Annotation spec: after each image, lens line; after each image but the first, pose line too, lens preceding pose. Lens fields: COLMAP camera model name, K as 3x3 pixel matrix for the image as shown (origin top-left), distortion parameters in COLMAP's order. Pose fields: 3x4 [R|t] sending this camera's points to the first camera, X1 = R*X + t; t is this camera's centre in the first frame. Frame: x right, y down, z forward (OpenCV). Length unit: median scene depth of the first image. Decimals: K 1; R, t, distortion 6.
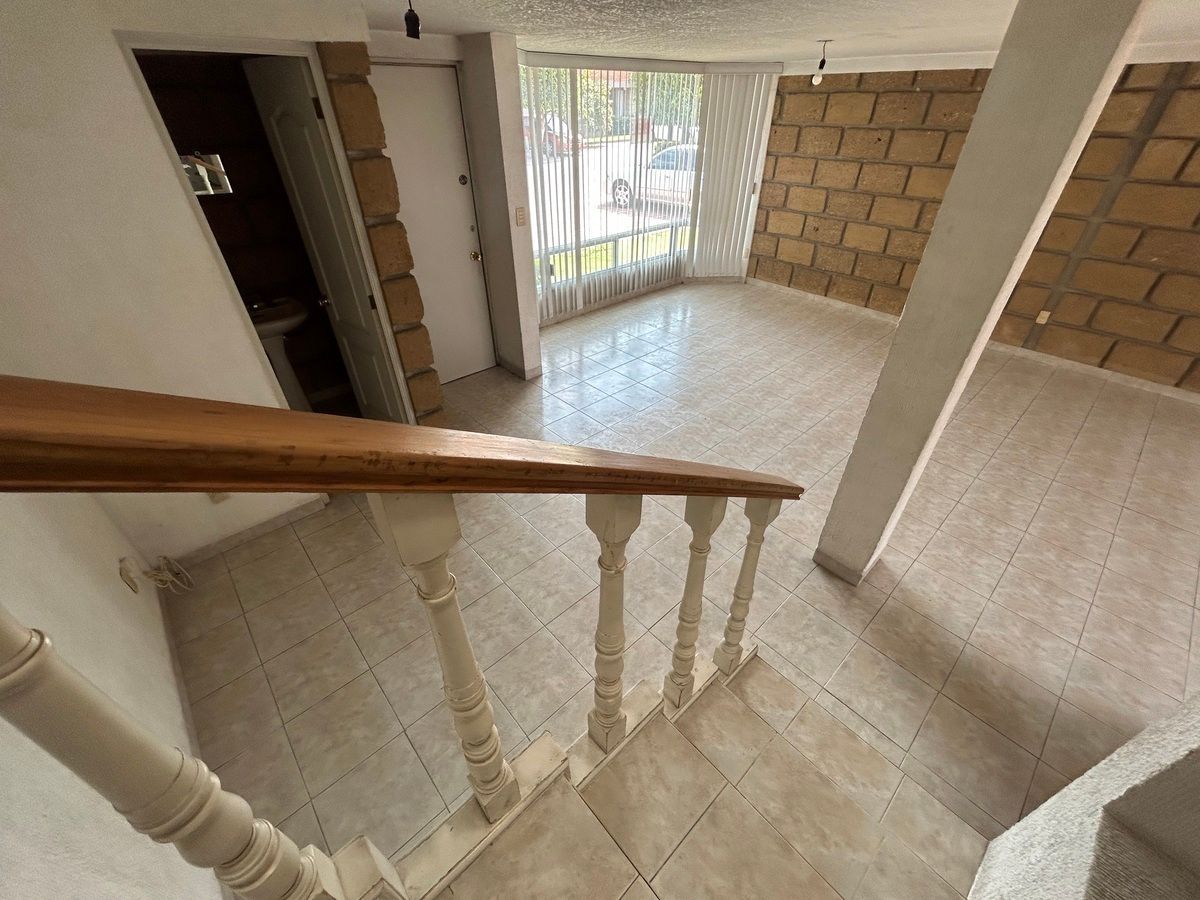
lens RADIAL K [[486.2, 0, 600.4], [0, 486.2, 448.3], [0, 0, 1]] dist [-0.001614, 0.000926]
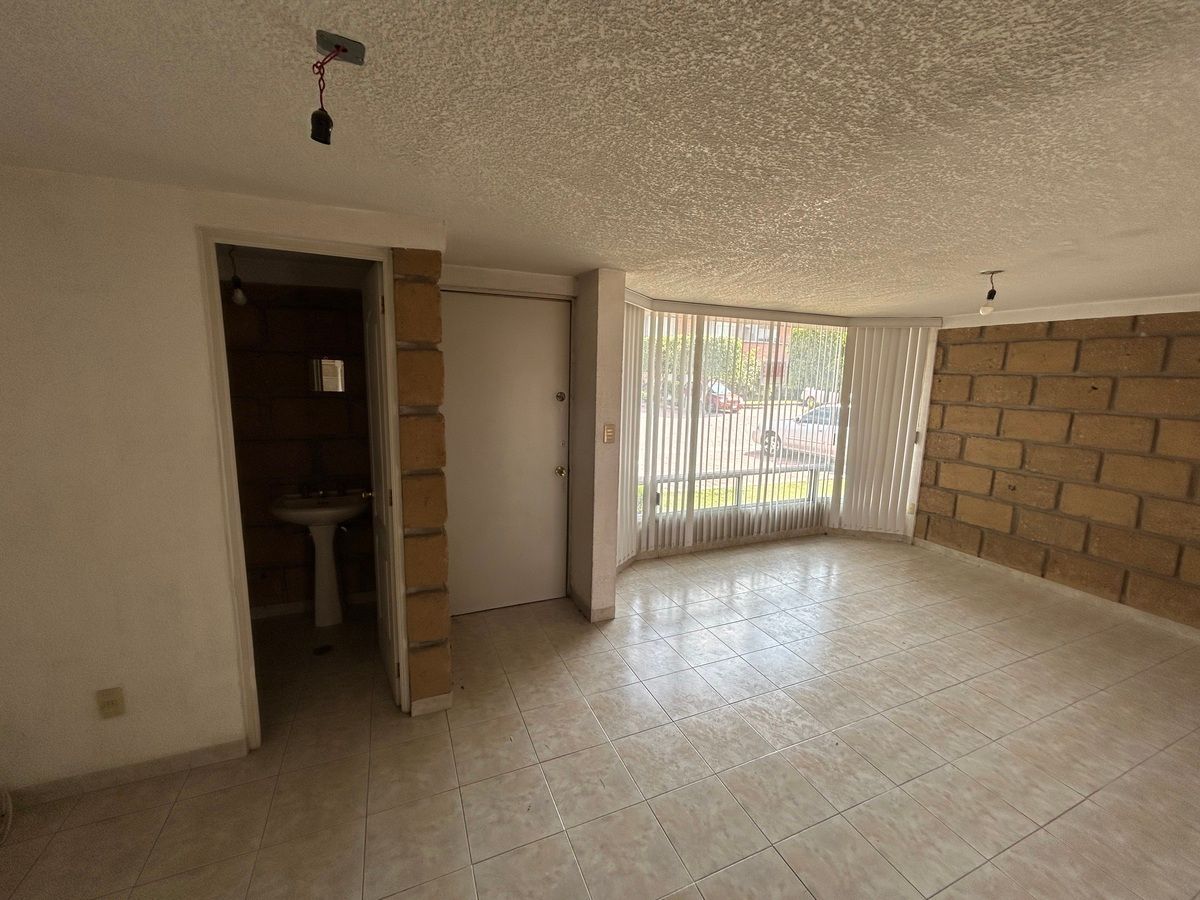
lens RADIAL K [[486.2, 0, 600.4], [0, 486.2, 448.3], [0, 0, 1]] dist [-0.001614, 0.000926]
pose [[0.945550, 0.074685, -0.316793, 0.070619], [-0.211076, 0.881602, -0.422167, -0.047860], [0.247756, 0.466048, 0.849363, 0.165725]]
